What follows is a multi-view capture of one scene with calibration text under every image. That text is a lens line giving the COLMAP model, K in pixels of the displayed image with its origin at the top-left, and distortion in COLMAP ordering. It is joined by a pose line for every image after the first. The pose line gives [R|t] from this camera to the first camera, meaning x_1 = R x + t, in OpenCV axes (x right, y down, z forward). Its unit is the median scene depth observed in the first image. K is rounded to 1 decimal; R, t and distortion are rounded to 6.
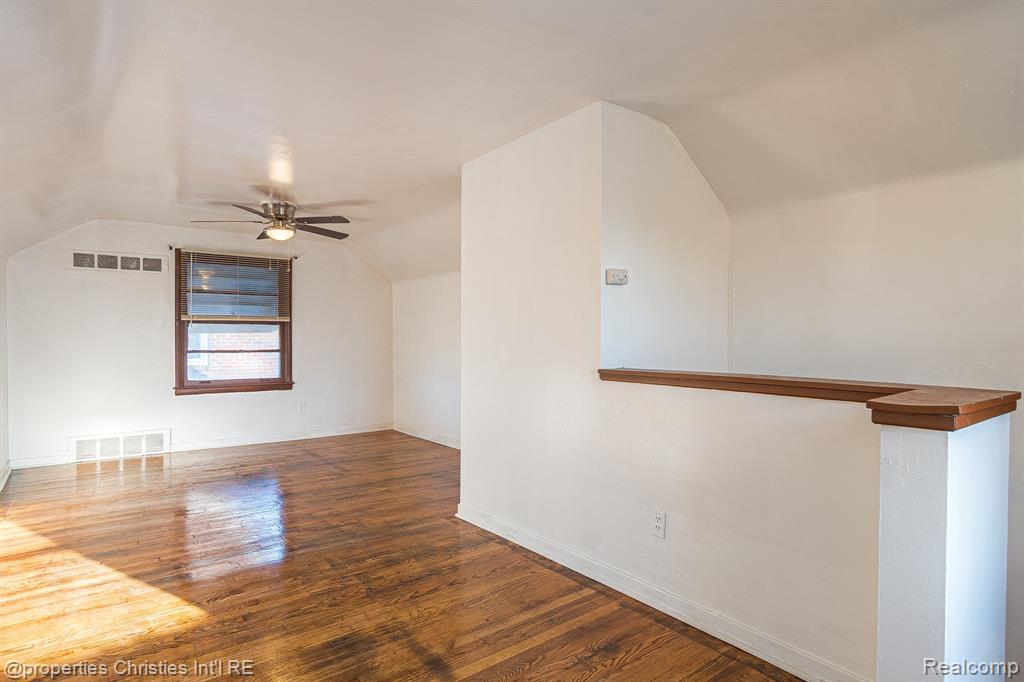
lens RADIAL K [[549.1, 0, 510.2], [0, 549.1, 341.0], [0, 0, 1]] dist [-0.015598, 0.009229]
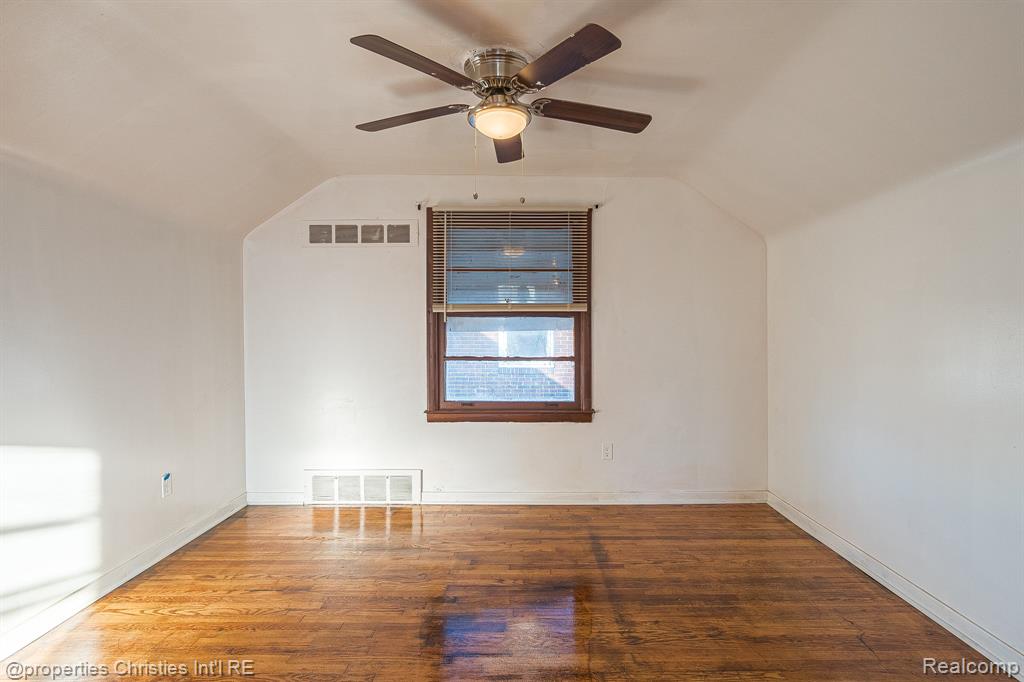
lens RADIAL K [[617.5, 0, 512.1], [0, 617.5, 347.9], [0, 0, 1]] dist [-0.020995, 0.000274]
pose [[0.802656, -0.000228, -0.596443, -0.064755], [-0.001484, 0.999996, -0.002379, 0.008116], [0.596441, 0.002795, 0.802652, 0.442087]]
